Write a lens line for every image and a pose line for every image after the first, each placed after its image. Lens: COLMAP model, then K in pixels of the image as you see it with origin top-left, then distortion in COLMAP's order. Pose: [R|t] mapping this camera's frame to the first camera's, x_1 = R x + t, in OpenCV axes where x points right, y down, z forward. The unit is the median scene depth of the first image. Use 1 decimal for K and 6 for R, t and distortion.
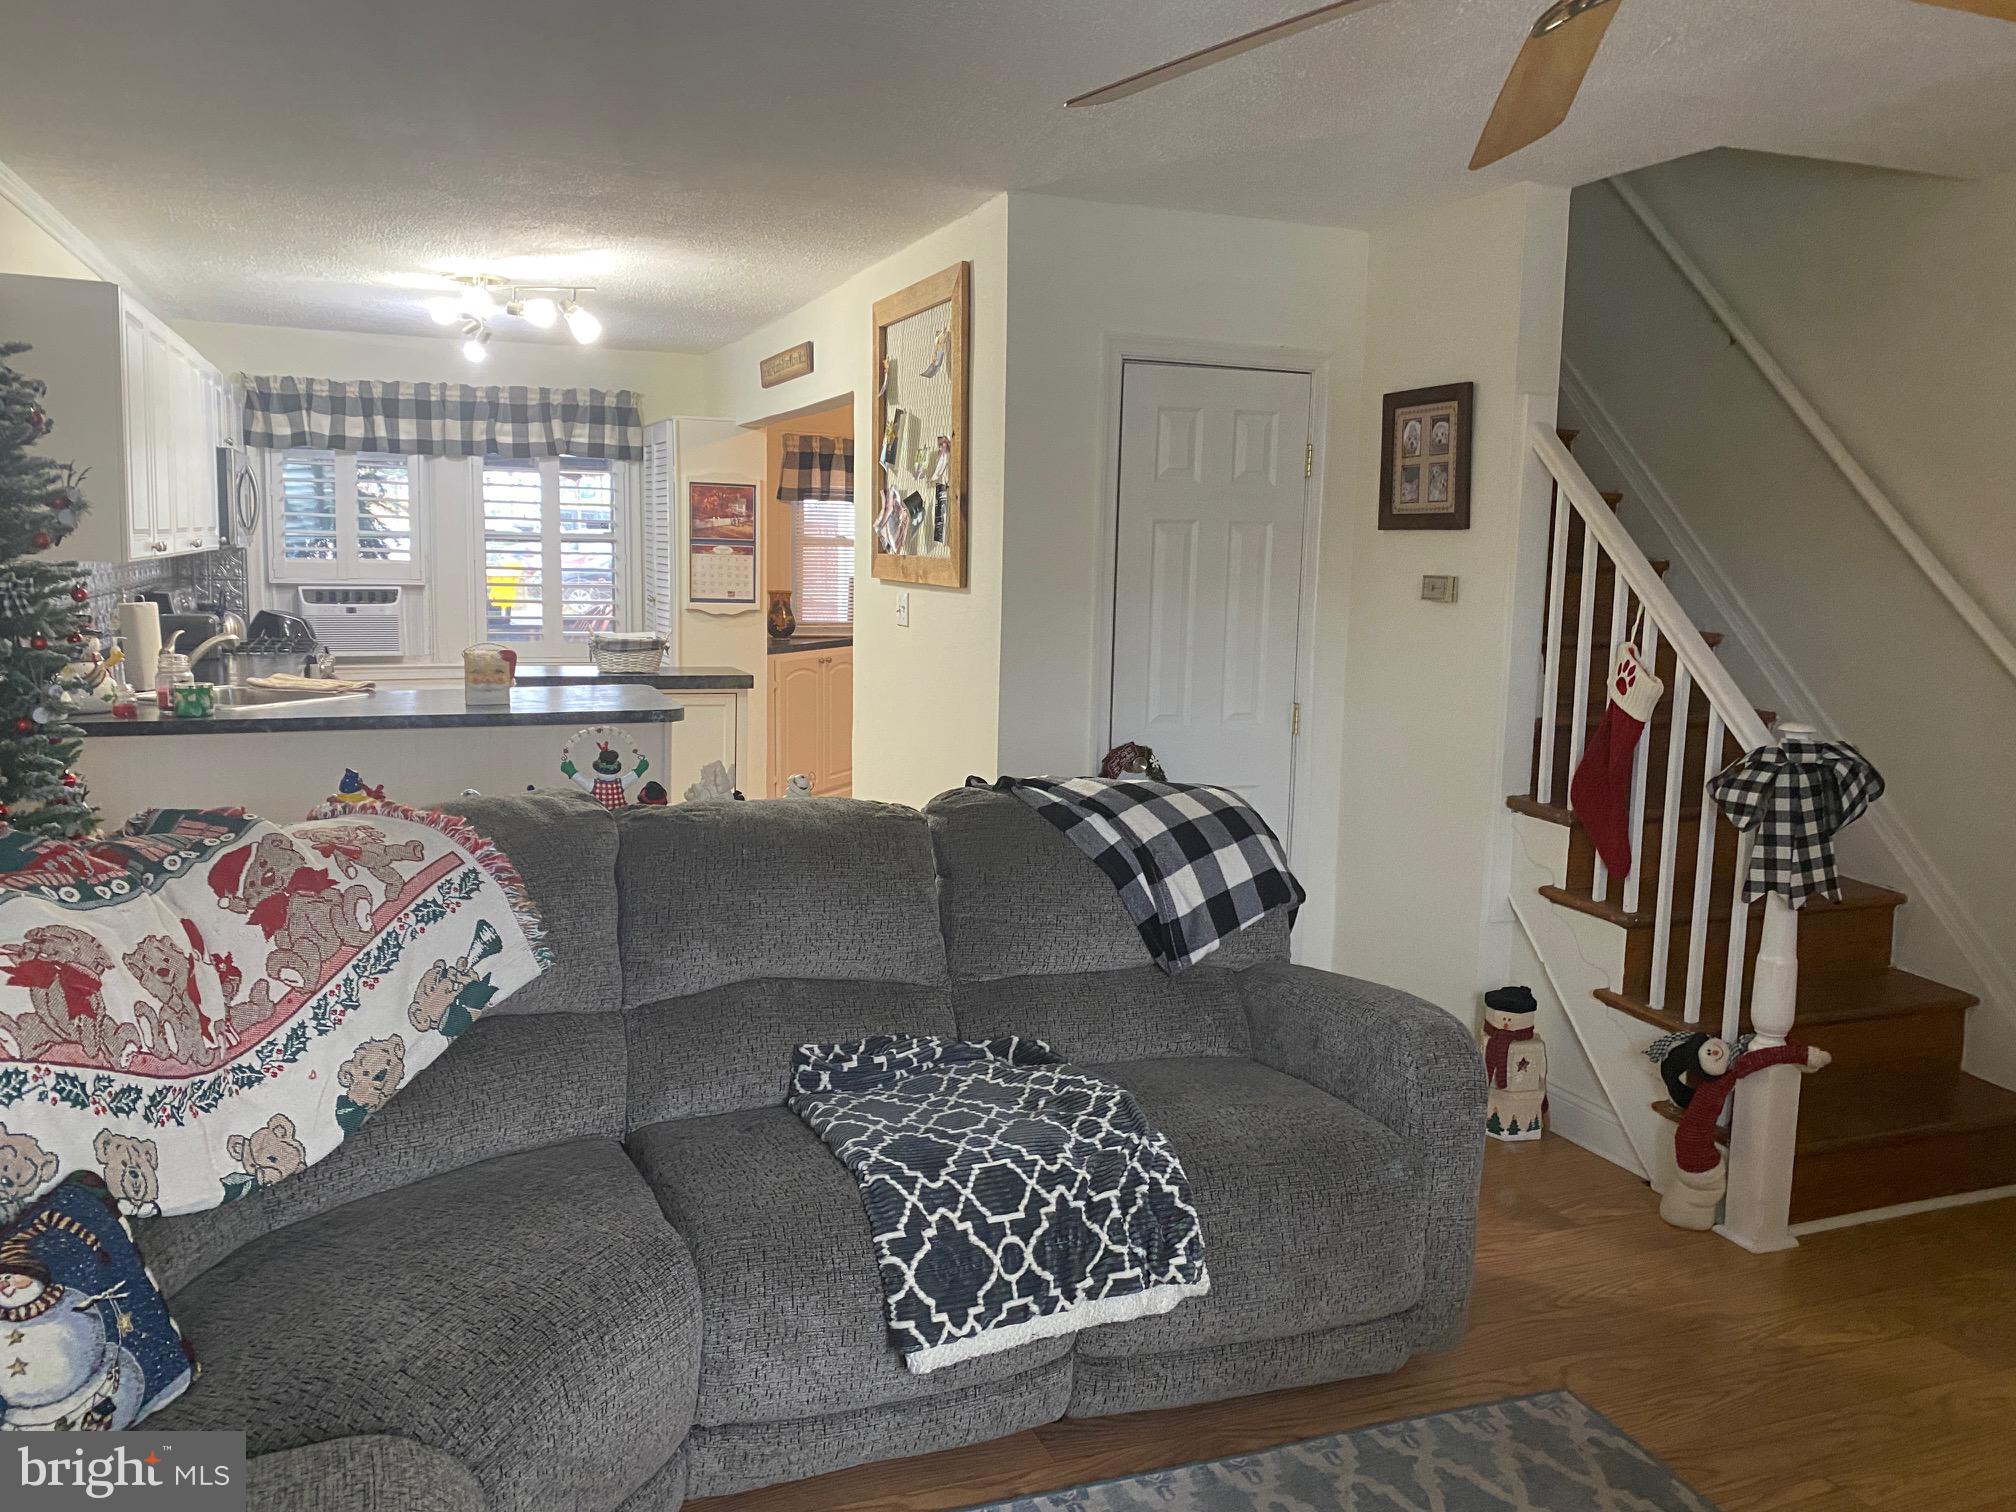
lens RADIAL K [[1524.6, 0, 994.2], [0, 1524.6, 749.8], [0, 0, 1]] dist [0.030003, -0.041027]
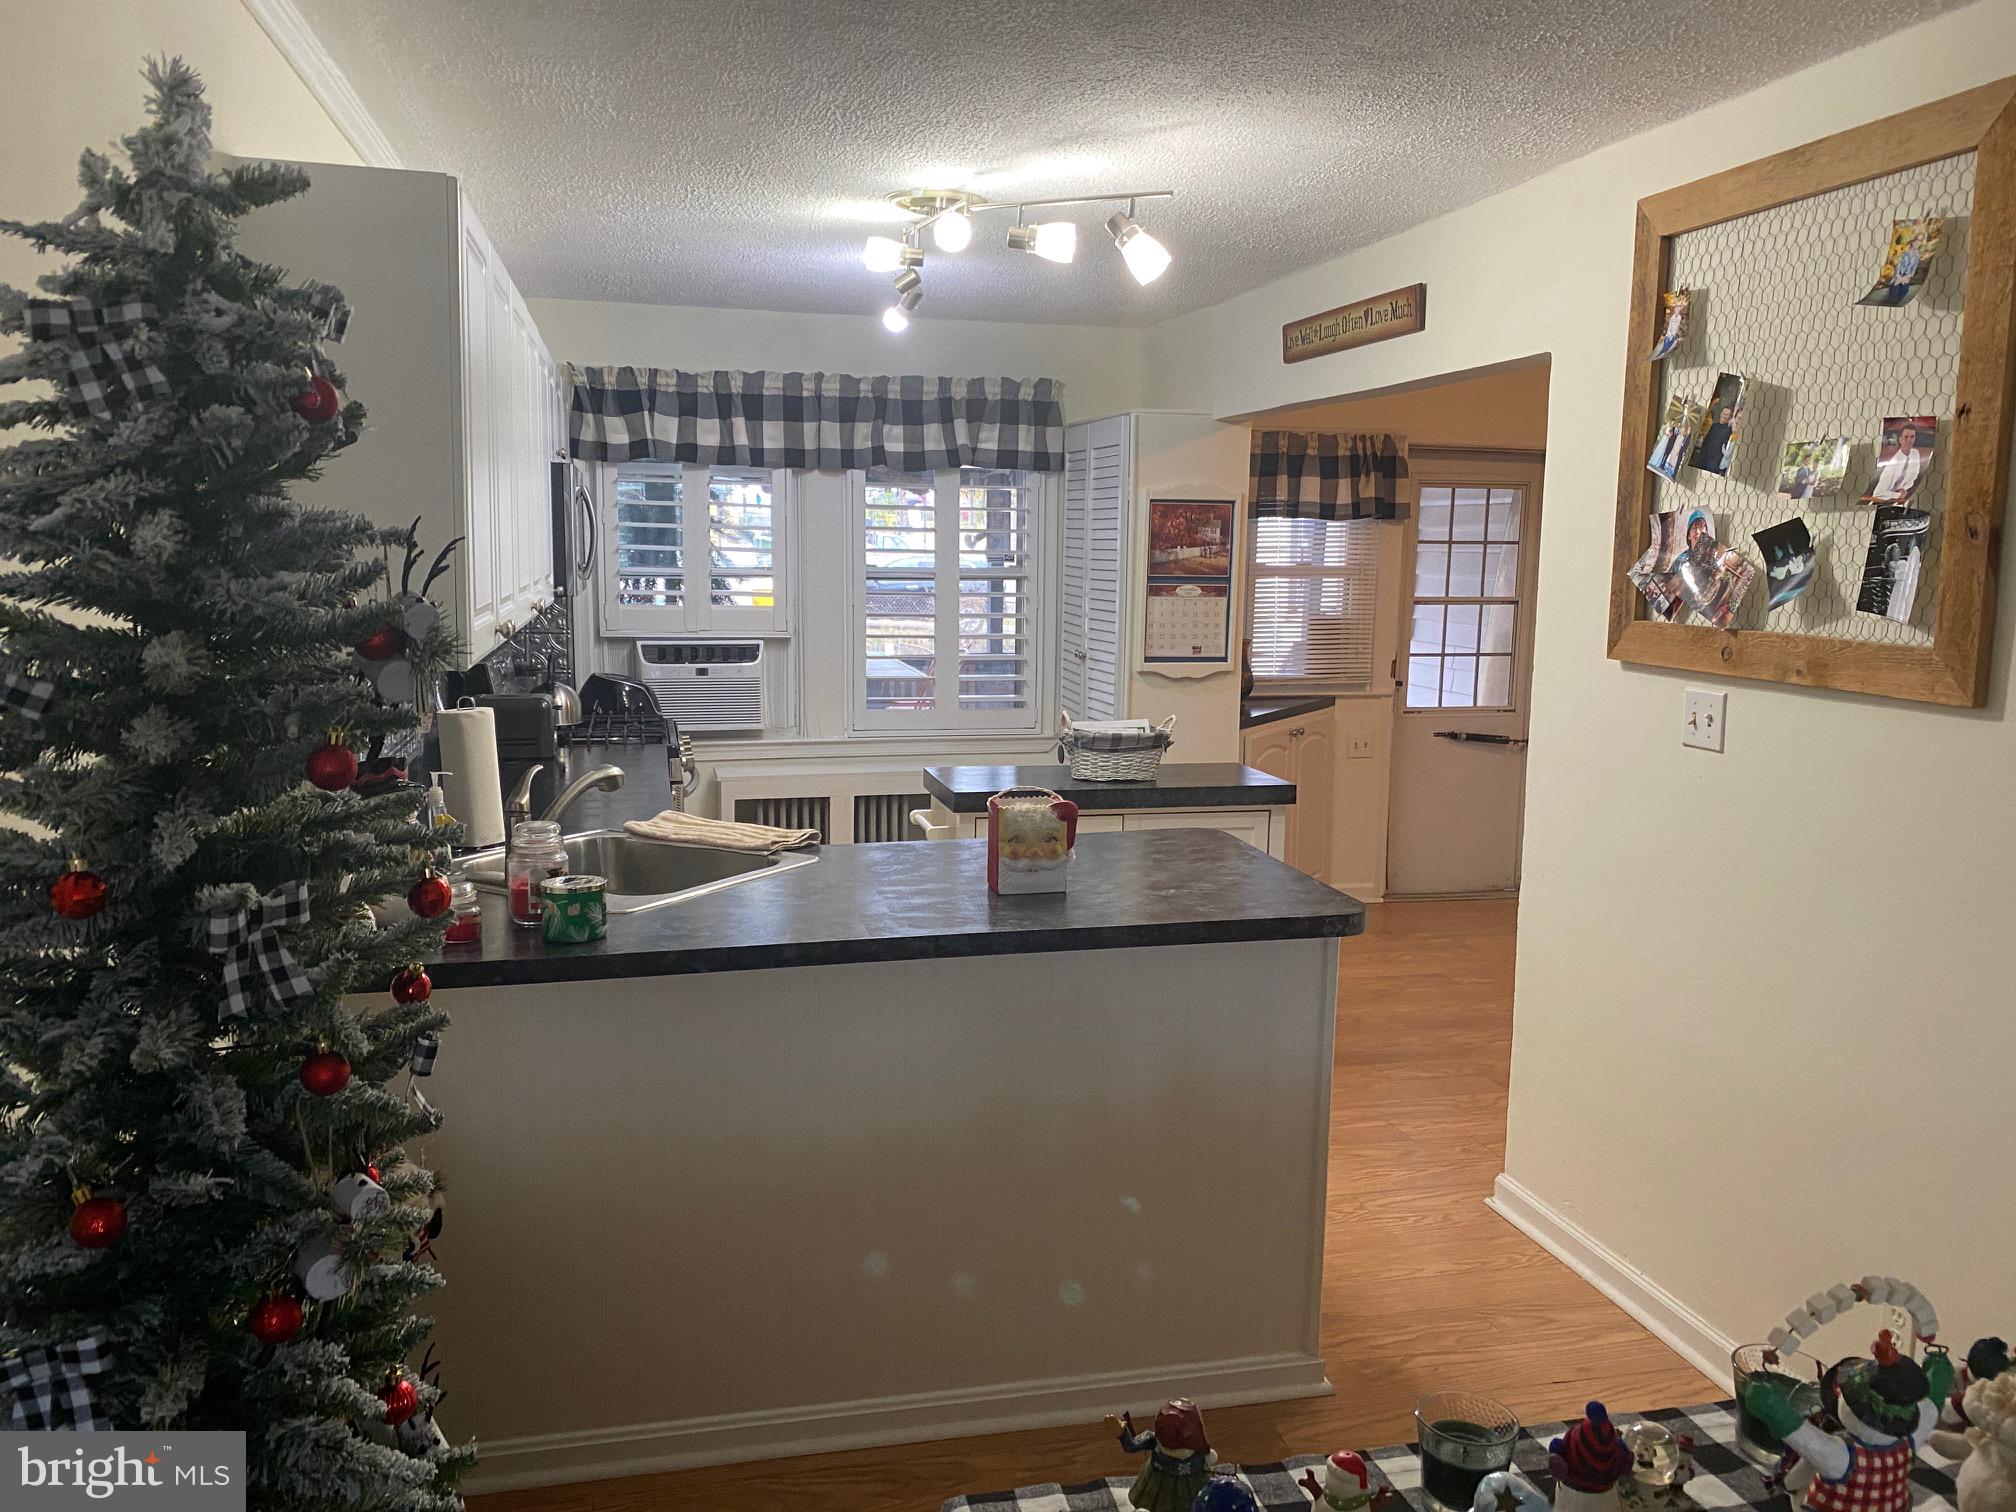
lens RADIAL K [[1524.6, 0, 1043.9], [0, 1524.6, 760.3], [0, 0, 1]] dist [0.030003, -0.041027]
pose [[0.993612, 0.007204, -0.112624, -0.165051], [-0.006493, 0.999957, 0.006685, -0.054001], [0.112667, -0.005911, 0.993615, 0.263094]]
